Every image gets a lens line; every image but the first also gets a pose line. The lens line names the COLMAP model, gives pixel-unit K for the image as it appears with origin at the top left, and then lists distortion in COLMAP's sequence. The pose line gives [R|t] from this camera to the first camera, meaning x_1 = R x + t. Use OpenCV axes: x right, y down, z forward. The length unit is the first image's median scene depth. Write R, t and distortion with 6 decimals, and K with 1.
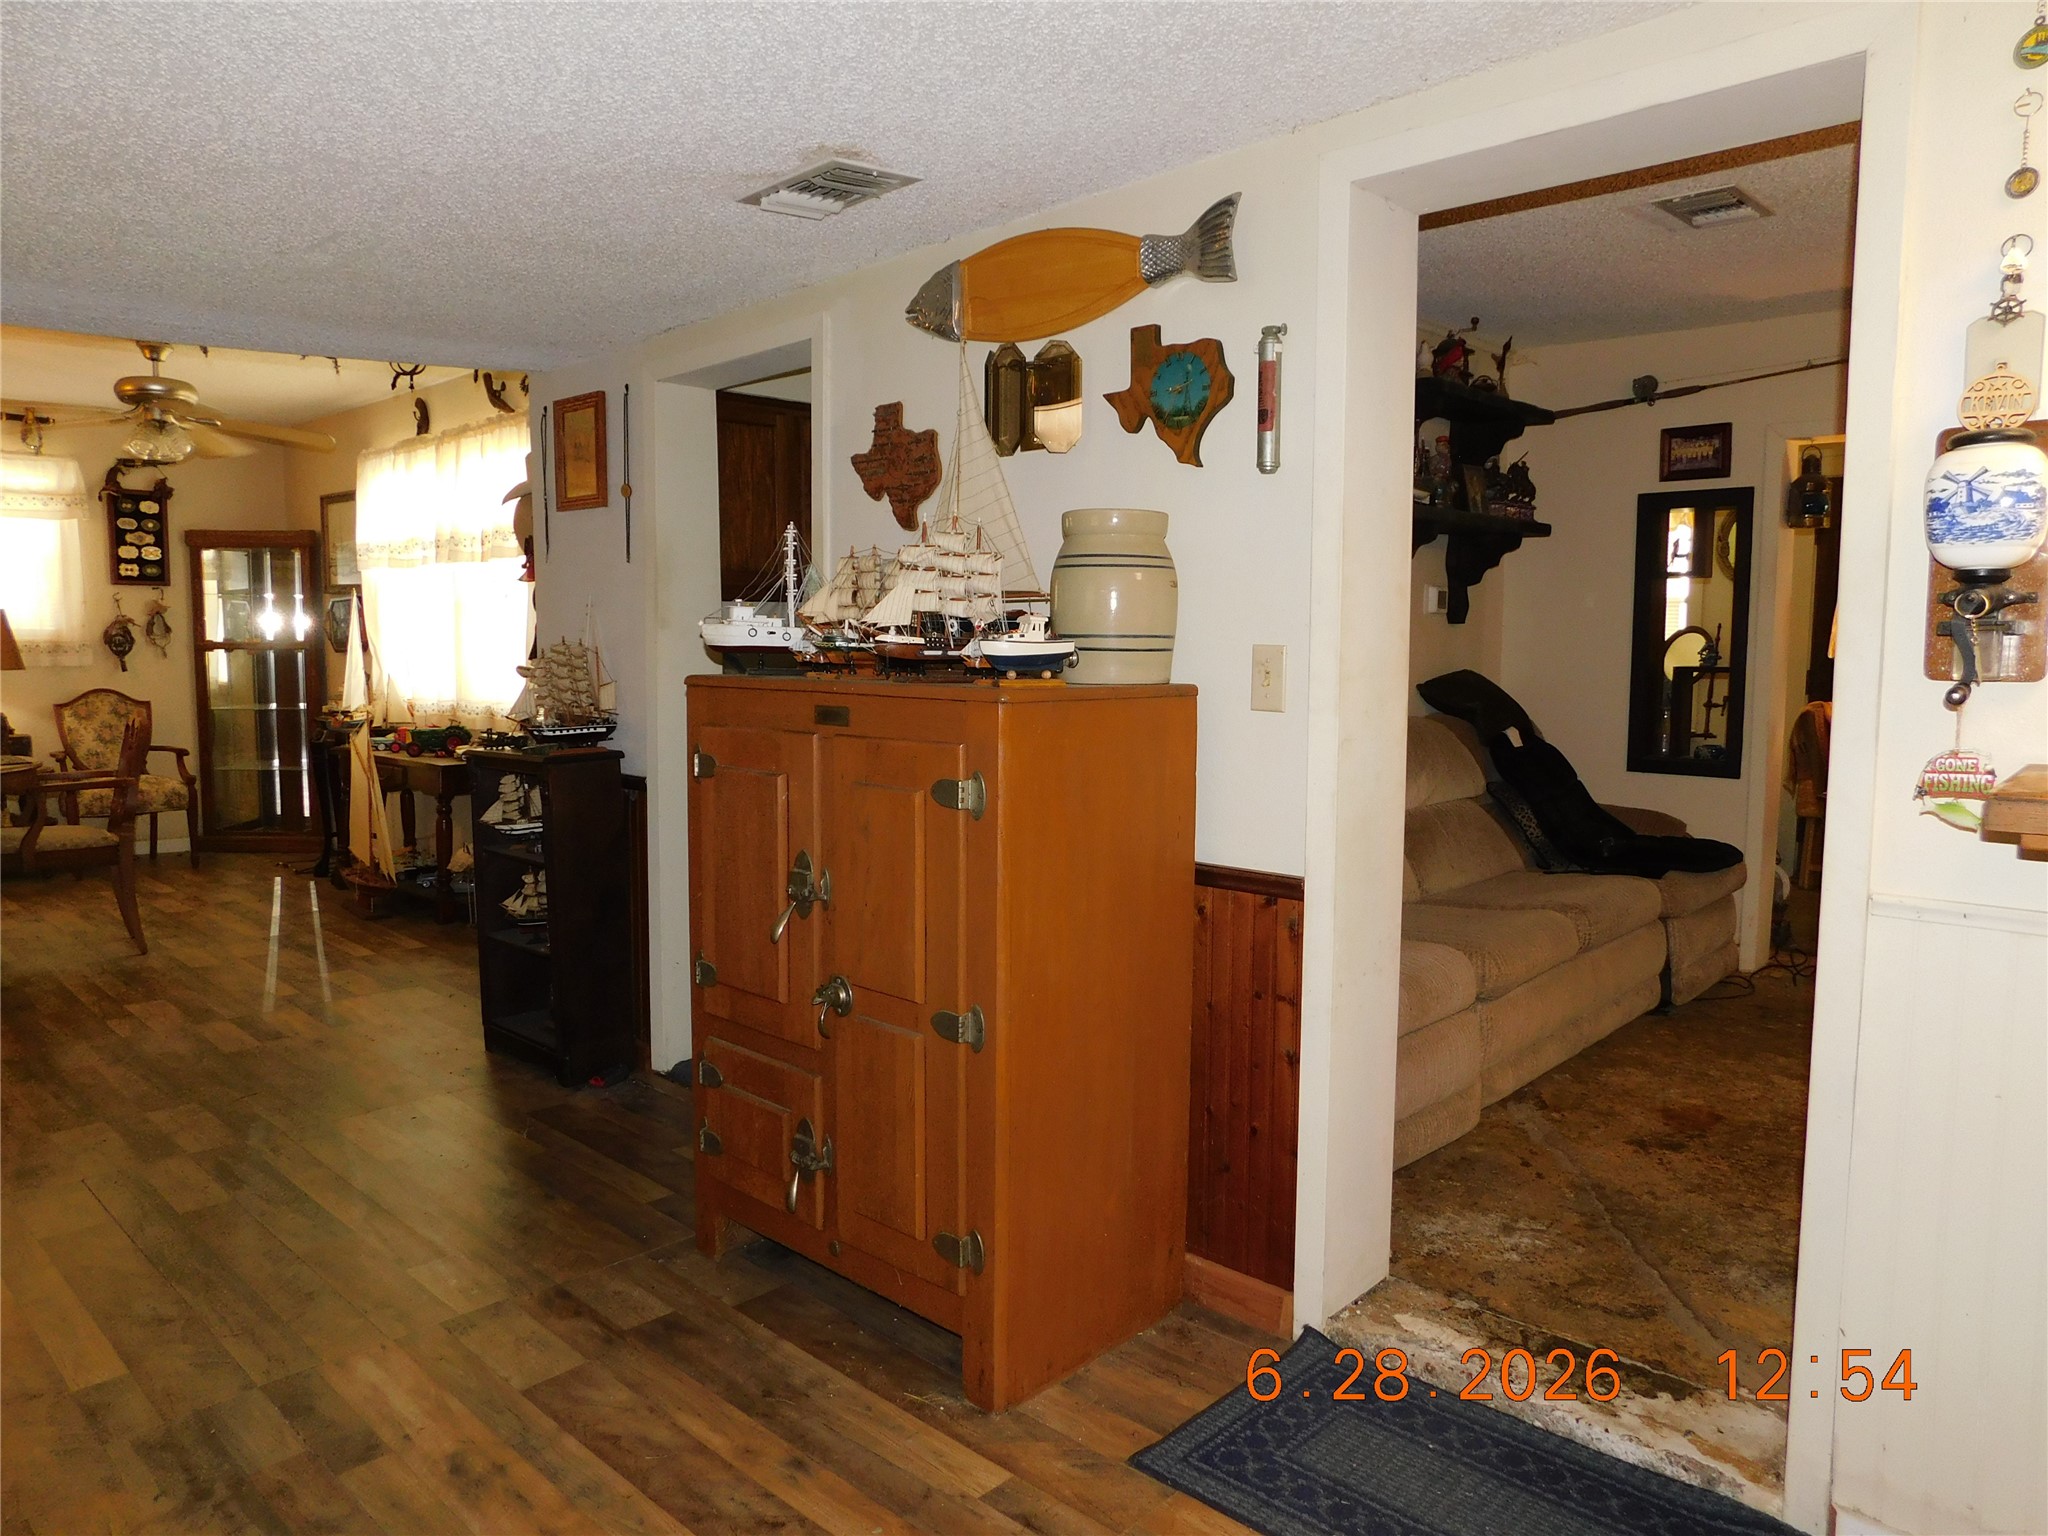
lens RADIAL K [[1354.2, 0, 1032.3], [0, 1354.2, 762.2], [0, 0, 1]] dist [-0.063287, 0.045744]
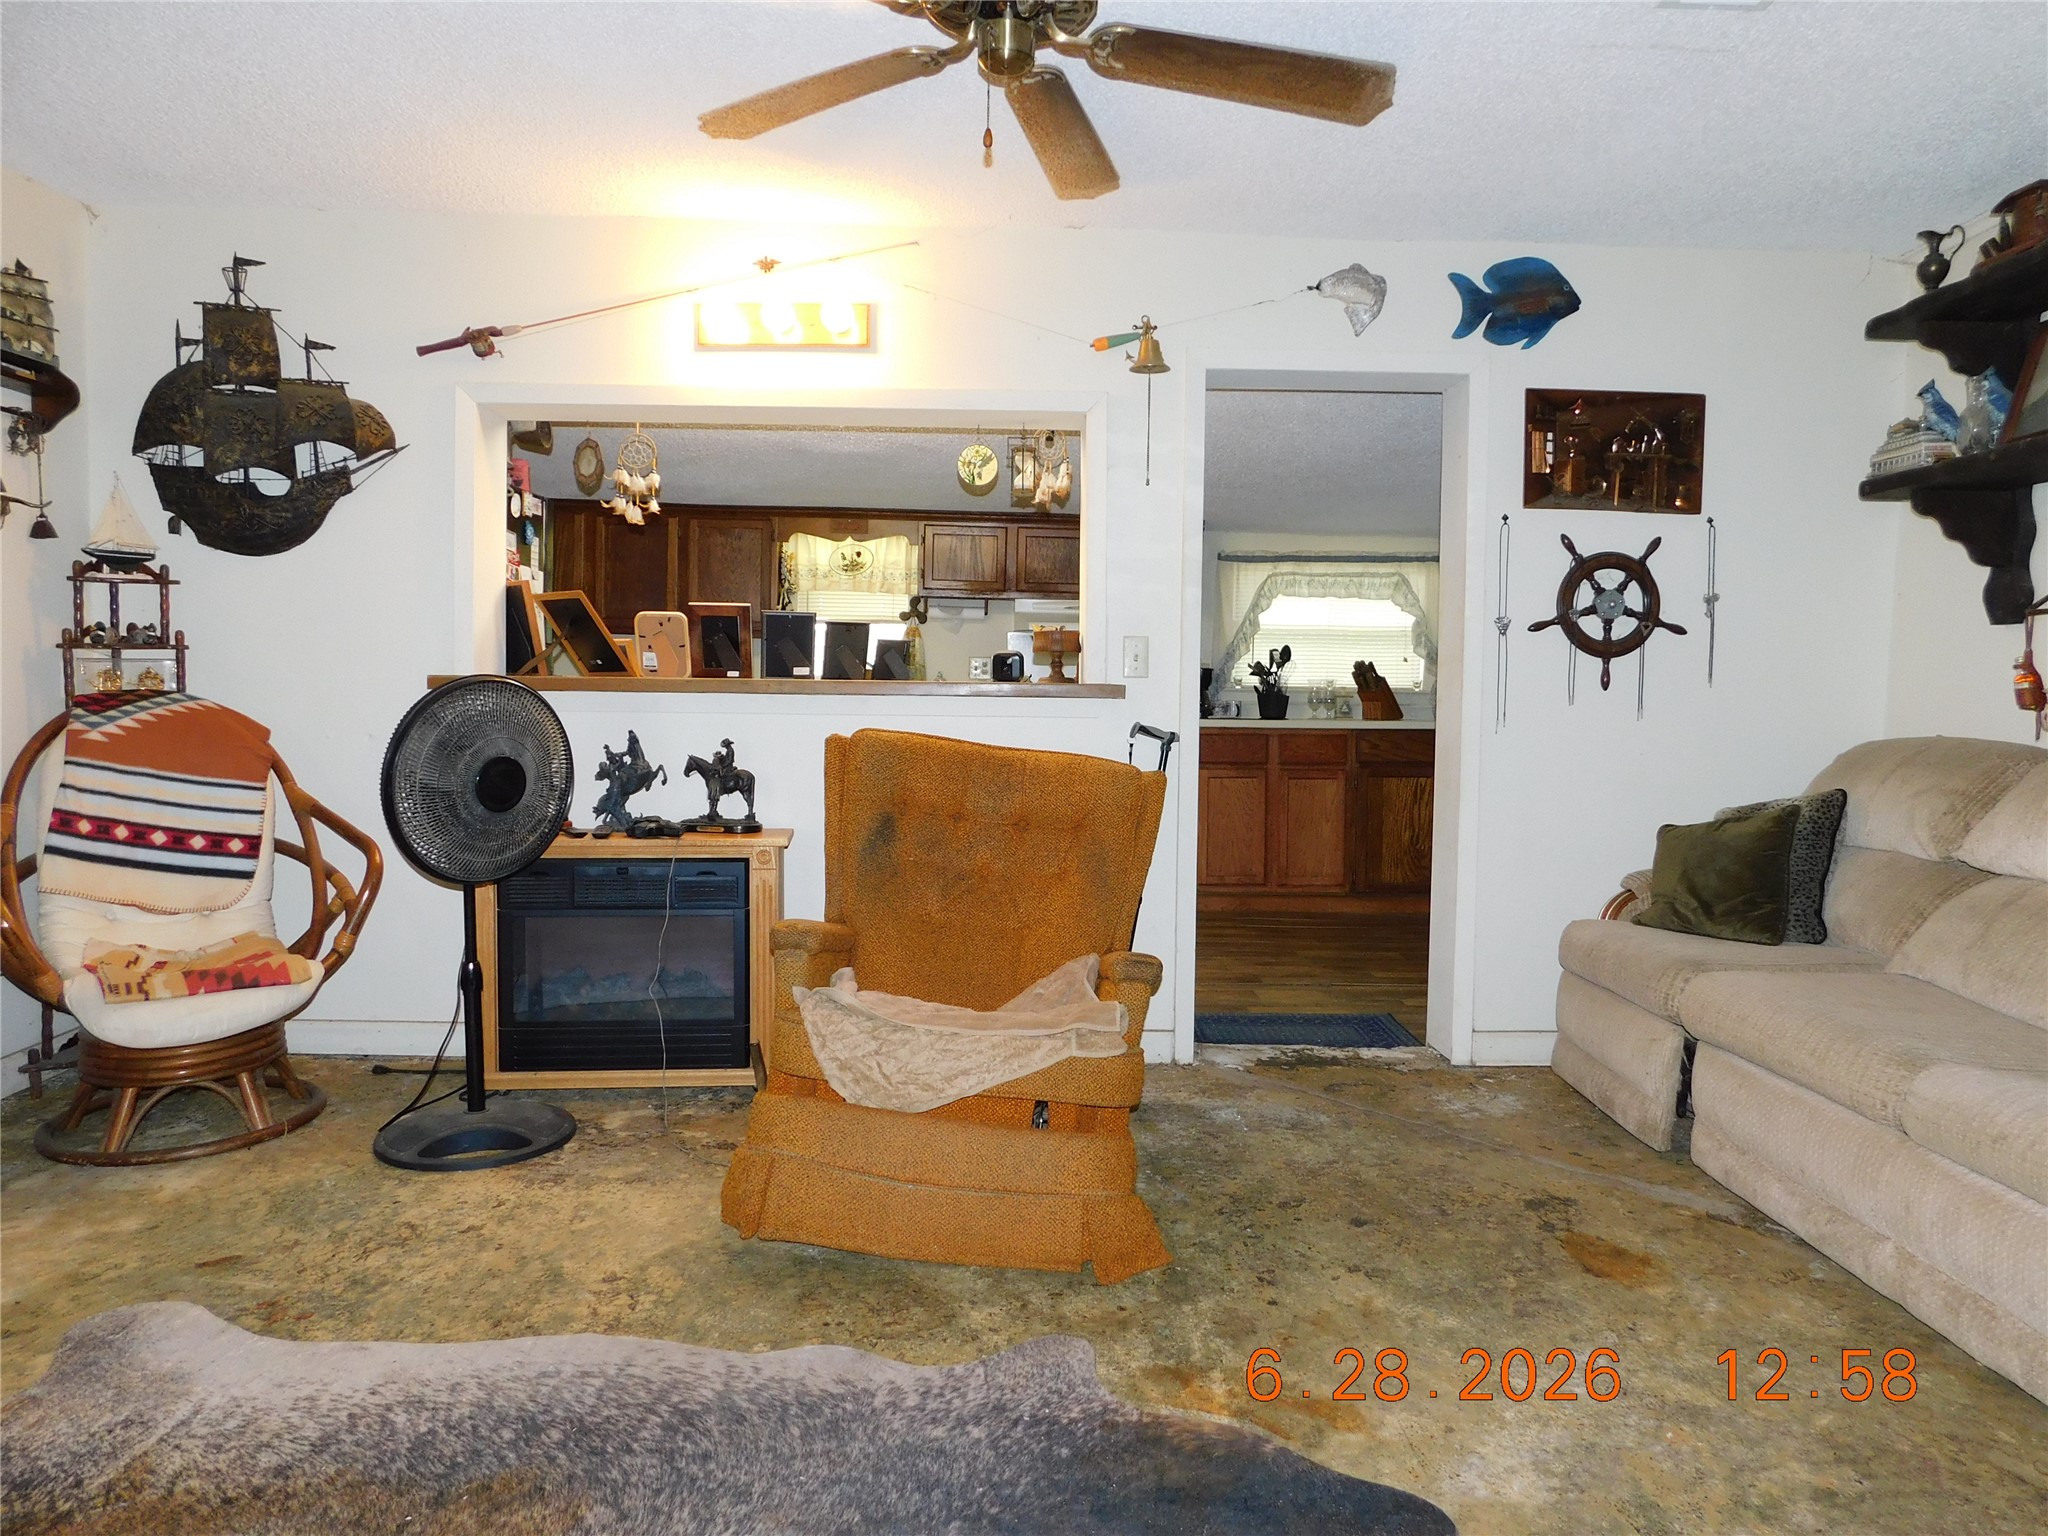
lens RADIAL K [[1354.2, 0, 1032.3], [0, 1354.2, 762.2], [0, 0, 1]] dist [-0.063287, 0.045744]
pose [[-0.718006, 0.023639, -0.695636, 1.805480], [-0.078209, 0.990354, 0.114378, -0.097578], [0.691629, 0.136529, -0.709231, 1.856789]]
